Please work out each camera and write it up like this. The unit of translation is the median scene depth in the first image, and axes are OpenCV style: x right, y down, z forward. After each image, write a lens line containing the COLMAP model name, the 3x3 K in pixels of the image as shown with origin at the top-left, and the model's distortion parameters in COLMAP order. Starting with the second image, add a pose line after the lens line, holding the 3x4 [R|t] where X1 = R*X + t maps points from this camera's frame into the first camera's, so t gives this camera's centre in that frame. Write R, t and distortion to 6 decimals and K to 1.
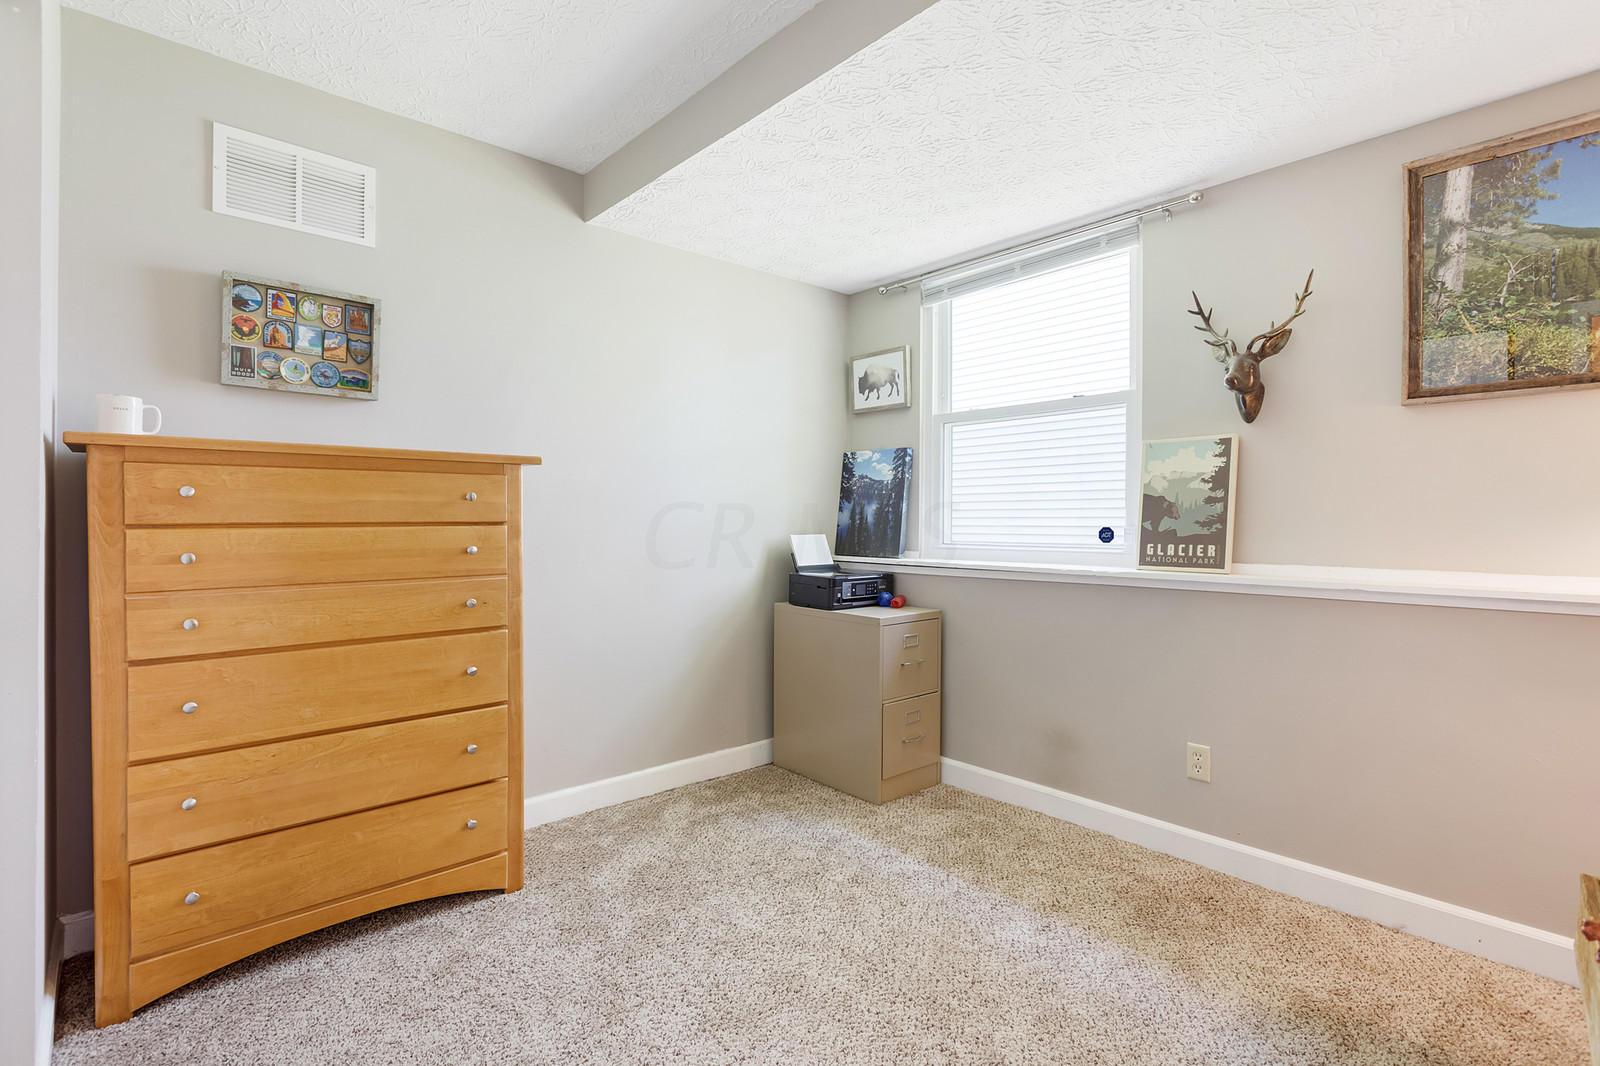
lens RADIAL K [[765.2, 0, 800.5], [0, 765.2, 529.1], [0, 0, 1]] dist [-0.001428, 0.000765]
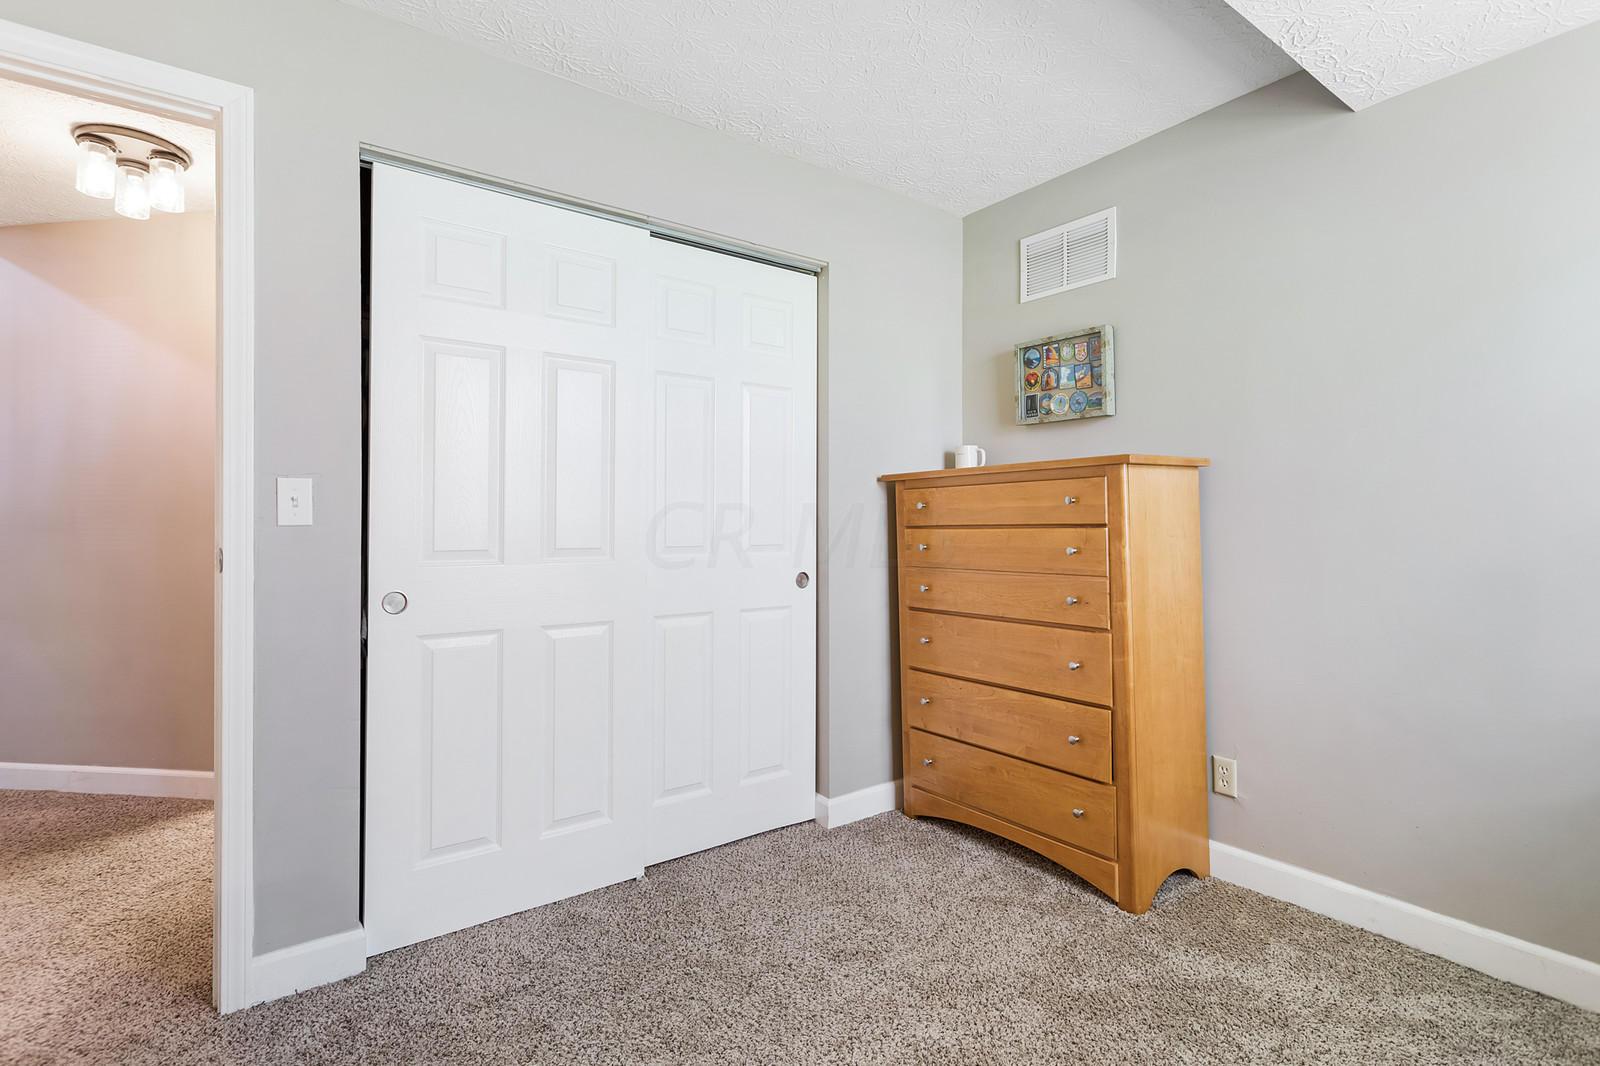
lens RADIAL K [[765.2, 0, 799.9], [0, 765.2, 522.6], [0, 0, 1]] dist [-0.001428, 0.000765]
pose [[-0.101830, -0.001177, -0.994801, 0.643889], [-0.009399, 0.999956, -0.000221, -0.007729], [0.994757, 0.009328, -0.101837, 0.714795]]
